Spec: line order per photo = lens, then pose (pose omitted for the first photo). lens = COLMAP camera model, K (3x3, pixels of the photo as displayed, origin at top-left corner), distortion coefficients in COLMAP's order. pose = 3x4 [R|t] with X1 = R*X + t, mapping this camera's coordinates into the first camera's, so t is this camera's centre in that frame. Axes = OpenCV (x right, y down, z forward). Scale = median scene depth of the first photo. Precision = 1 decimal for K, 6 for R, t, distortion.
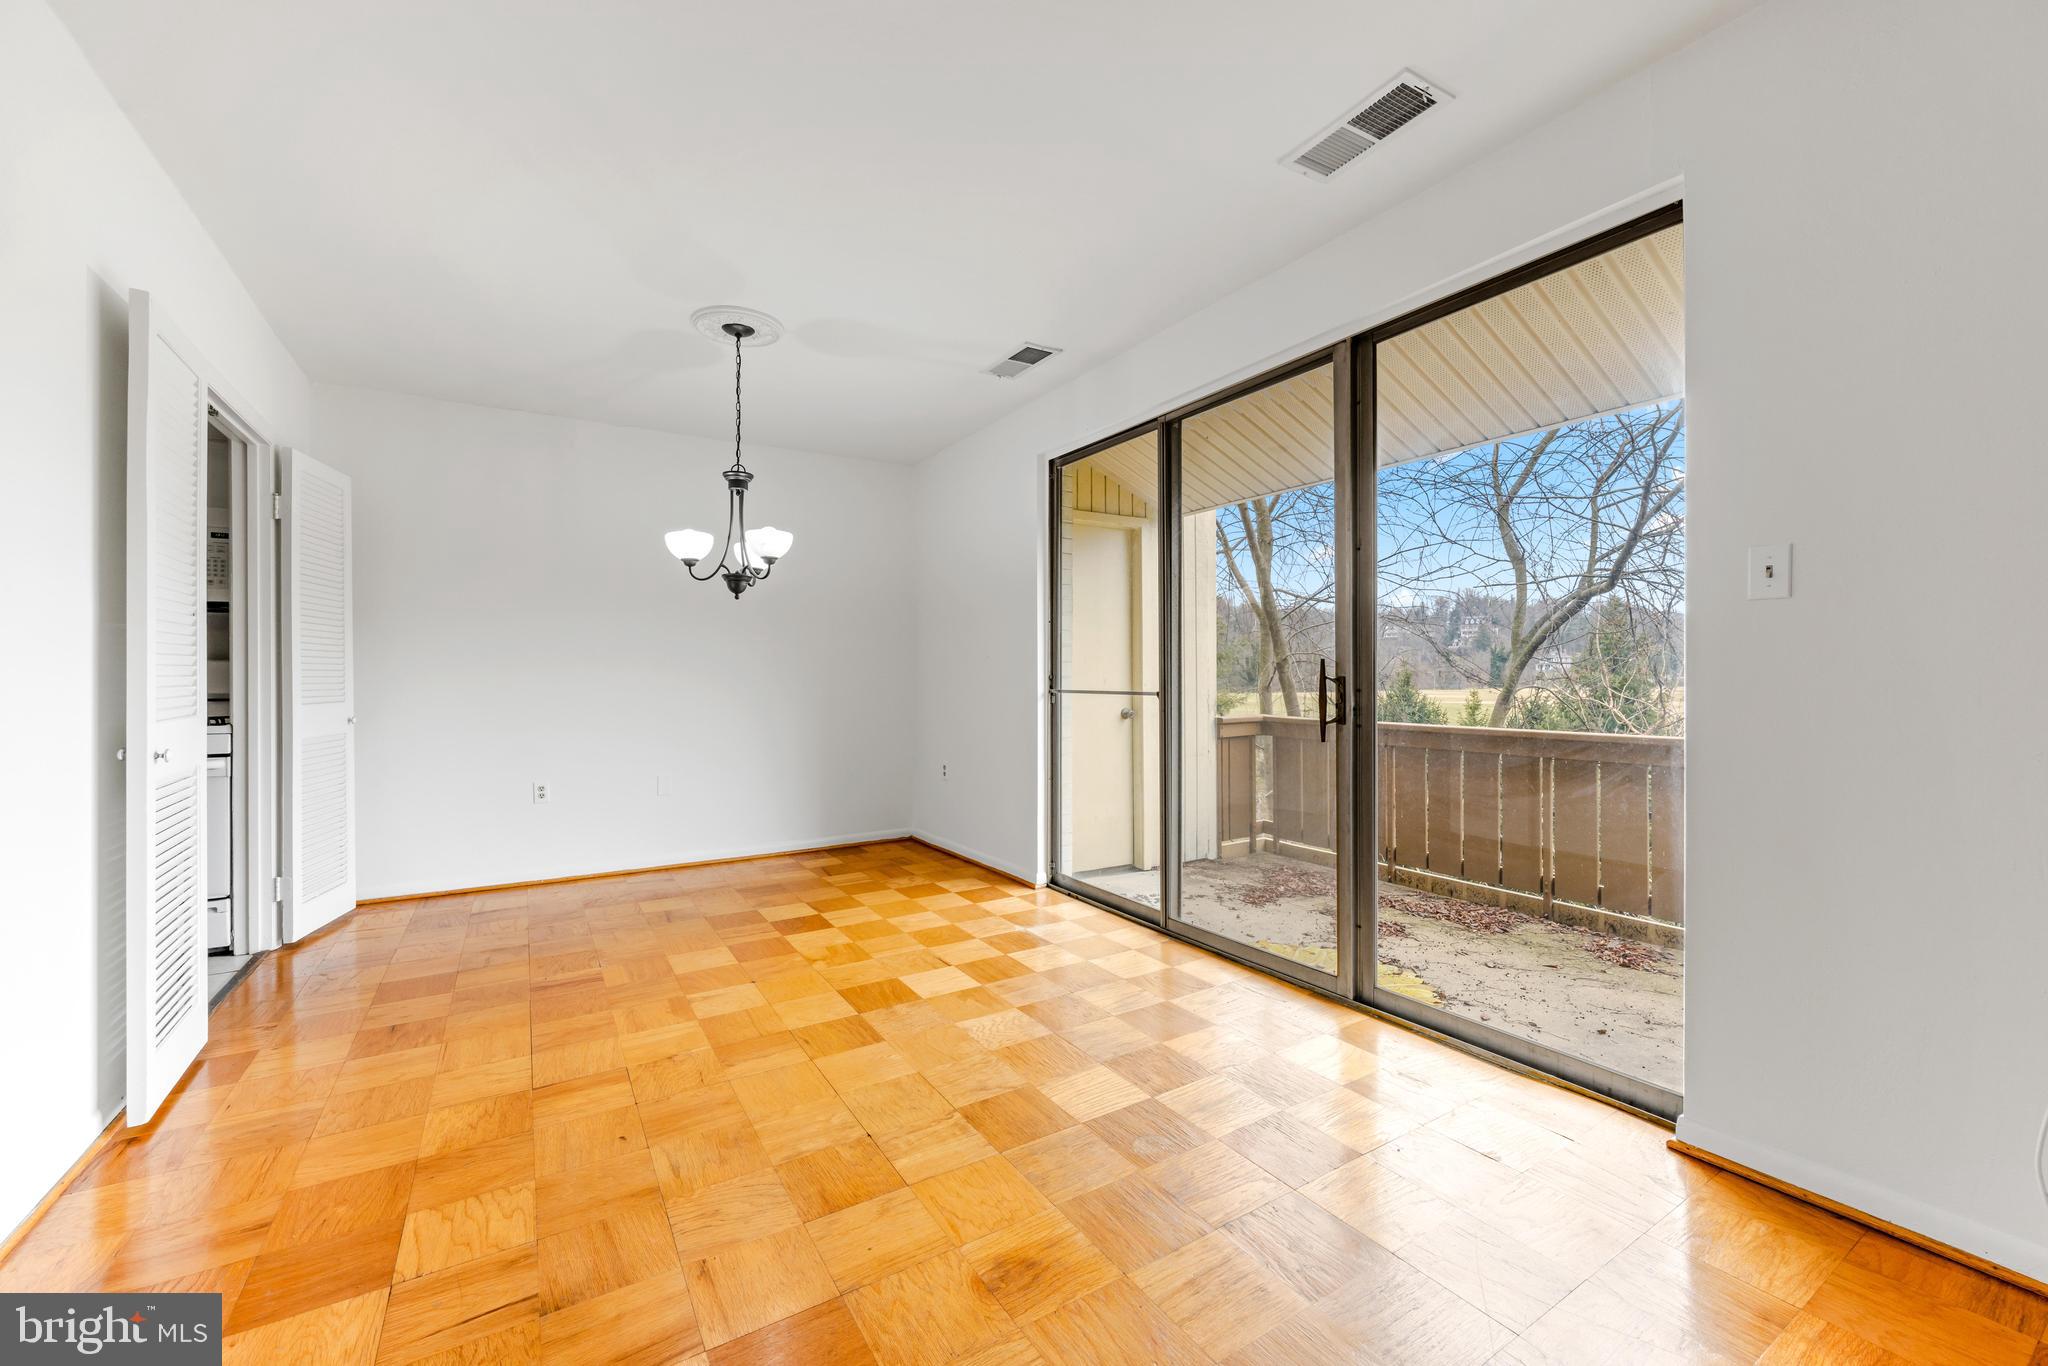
lens RADIAL K [[809.4, 0, 1024.0], [0, 809.4, 683.0], [0, 0, 1]] dist [-0.010478, -0.000003]
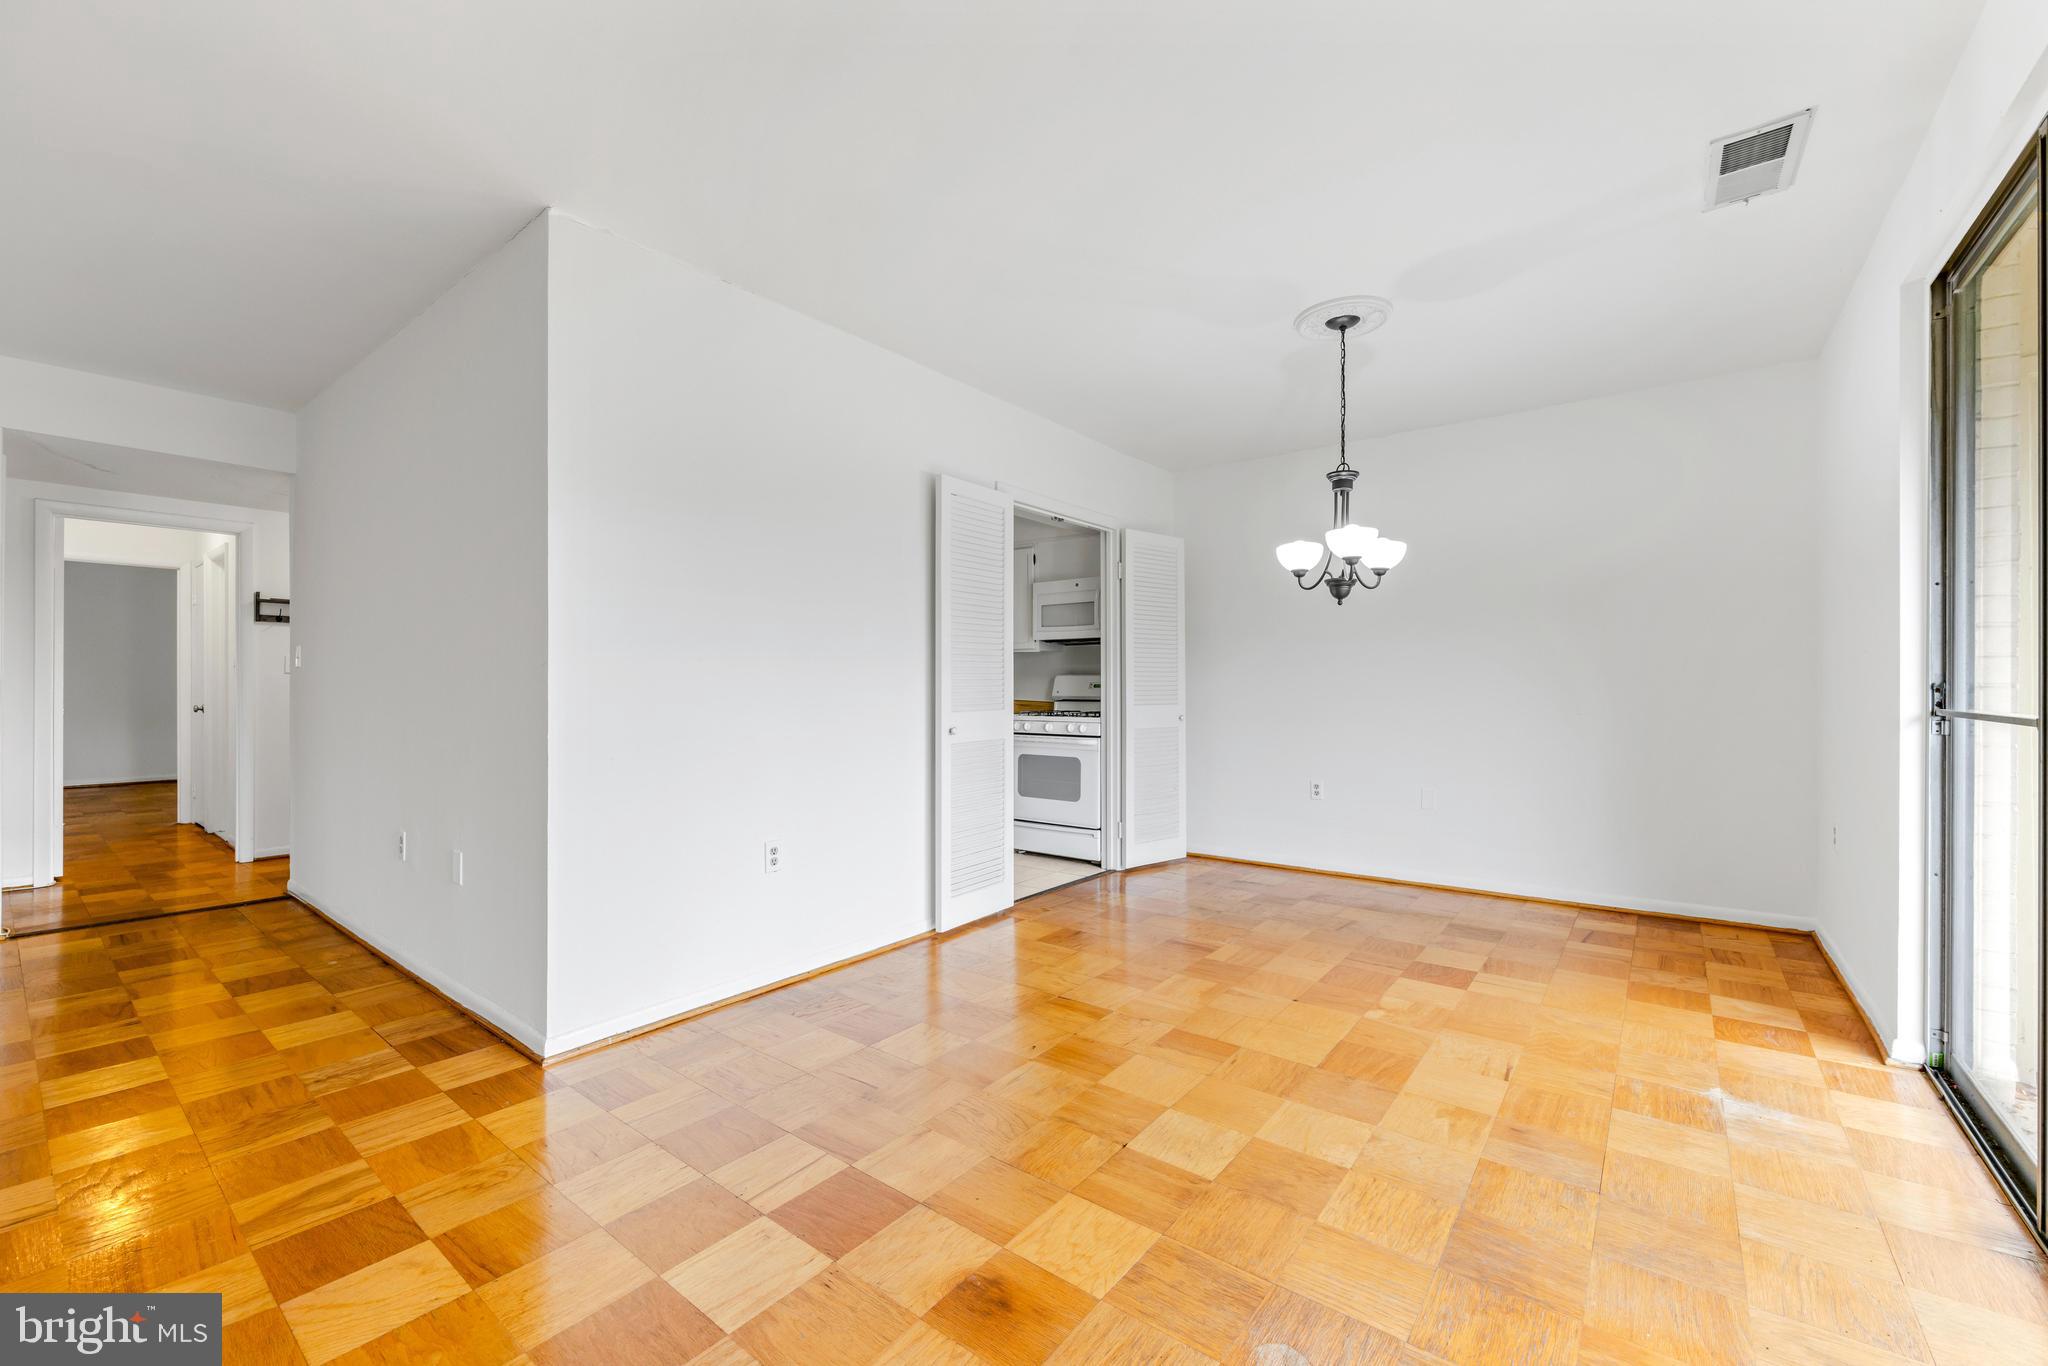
lens RADIAL K [[818.3, 0, 1027.5], [0, 818.3, 689.0], [0, 0, 1]] dist [-0.010403, 0.000161]
pose [[0.349714, 0.003981, -0.936848, 0.412208], [-0.005523, 0.999982, 0.002187, -0.004087], [0.936840, 0.004409, 0.349730, 0.308965]]
